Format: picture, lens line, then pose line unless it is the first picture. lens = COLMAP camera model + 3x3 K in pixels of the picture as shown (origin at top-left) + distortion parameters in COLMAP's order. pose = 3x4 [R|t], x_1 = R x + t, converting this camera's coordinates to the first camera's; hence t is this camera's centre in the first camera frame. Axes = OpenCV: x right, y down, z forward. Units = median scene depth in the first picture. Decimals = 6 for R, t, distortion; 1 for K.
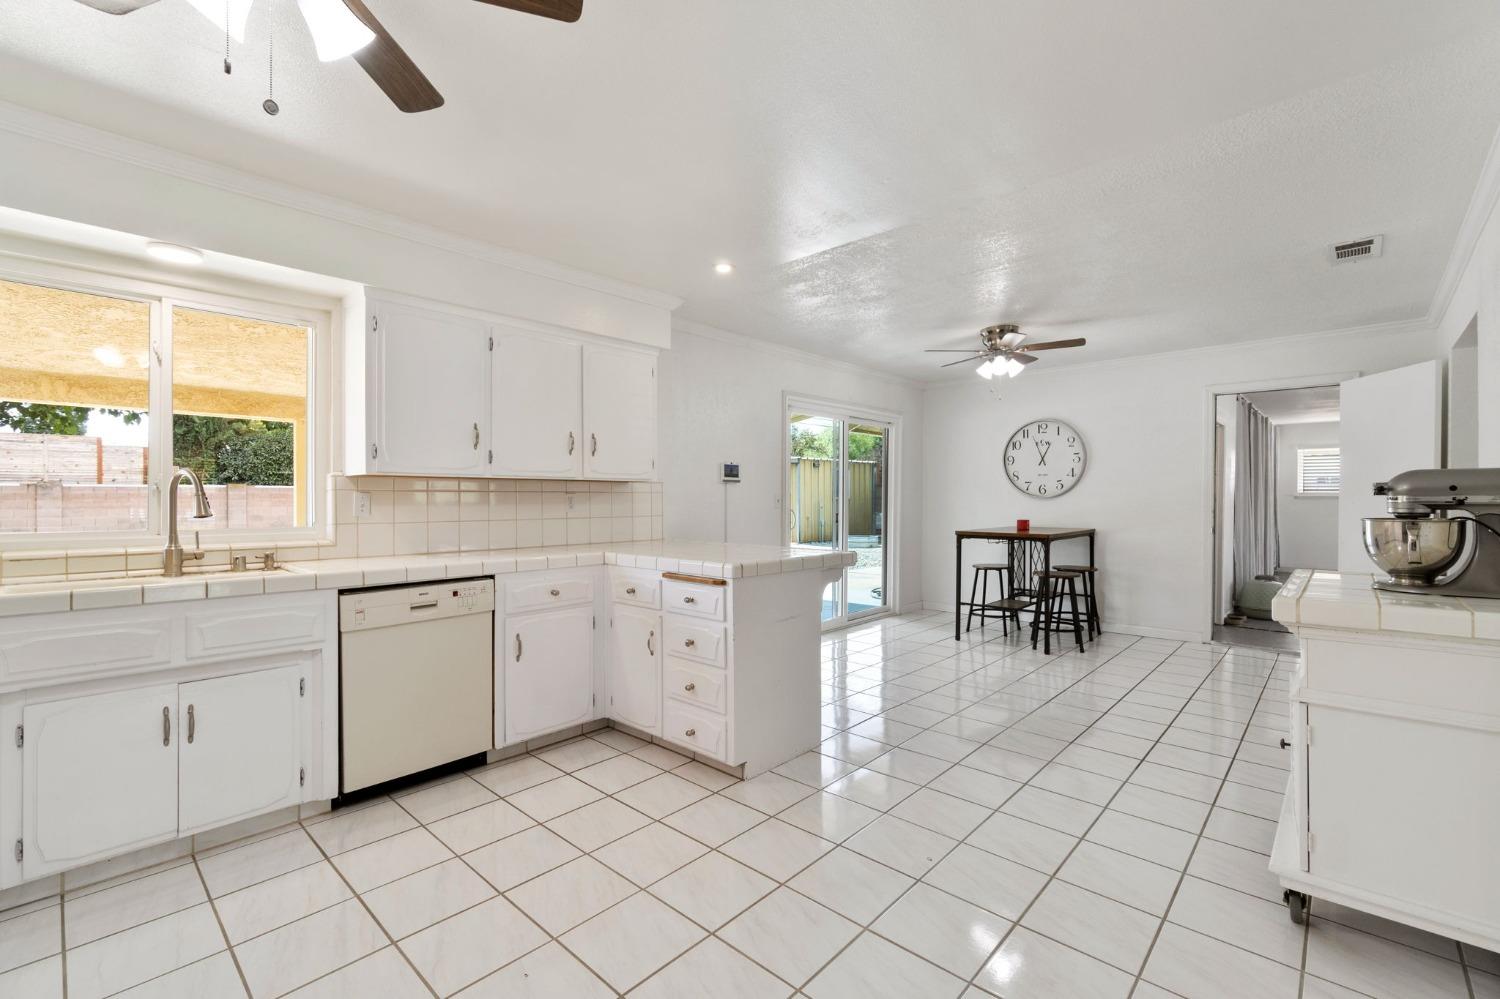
lens RADIAL K [[648.1, 0, 742.9], [0, 648.1, 501.1], [0, 0, 1]] dist [0.001485, 0.000182]
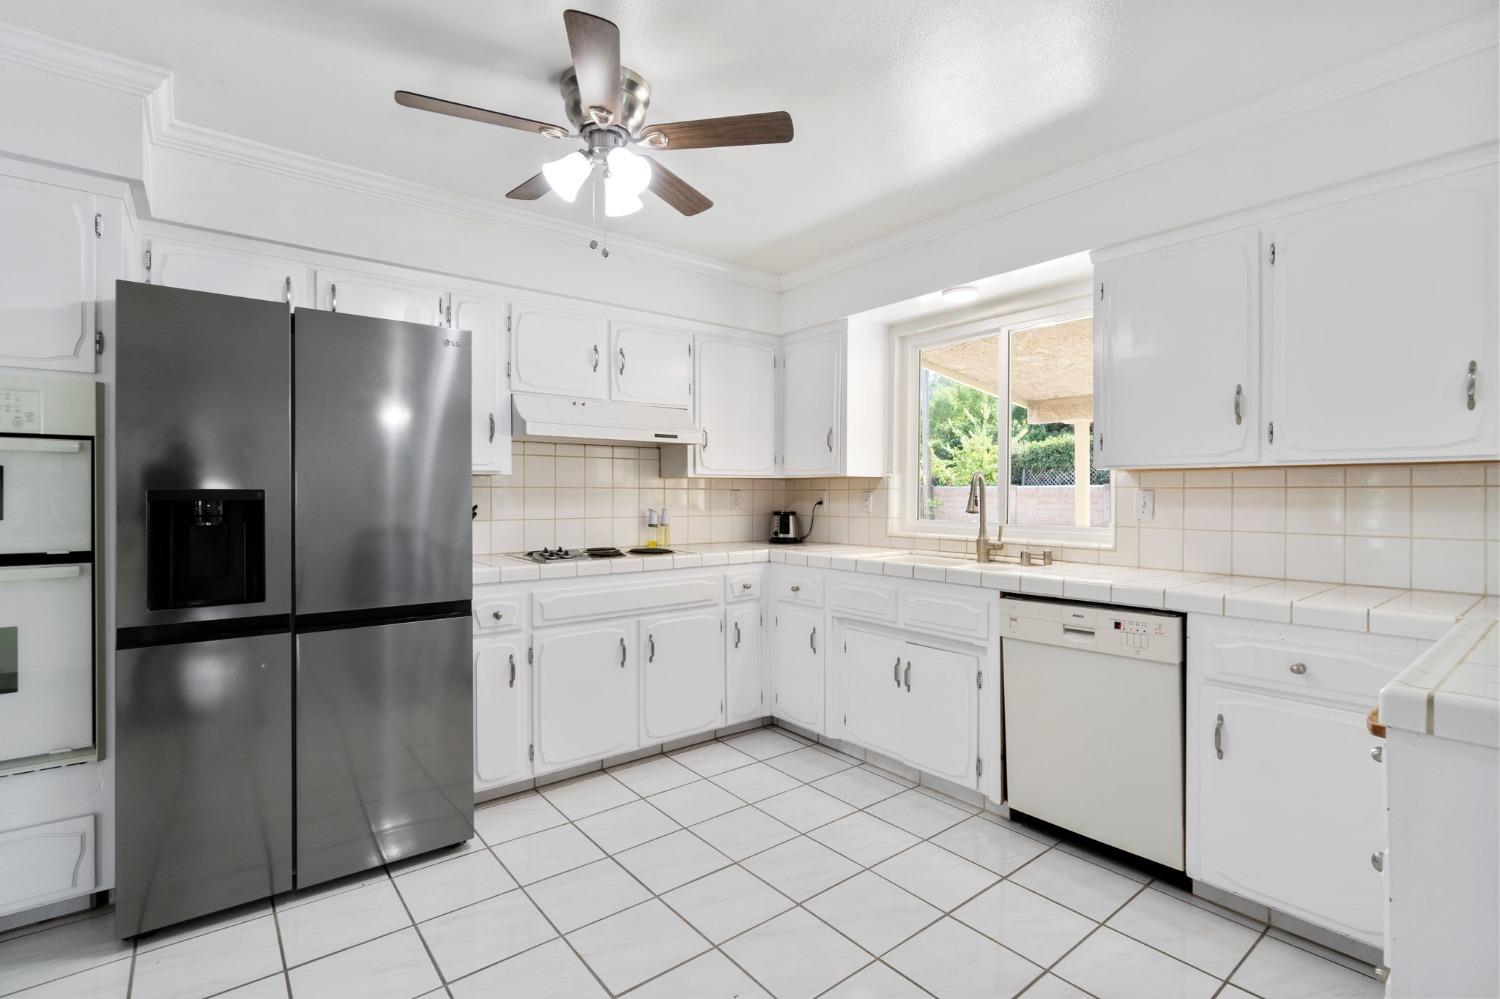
lens RADIAL K [[697.6, 0, 741.8], [0, 697.6, 495.8], [0, 0, 1]] dist [0.000346, 0.000068]
pose [[-0.147573, 0.001859, -0.989049, 0.400038], [-0.007348, 0.999969, 0.002976, -0.005187], [0.989024, 0.007706, -0.147555, 0.667351]]
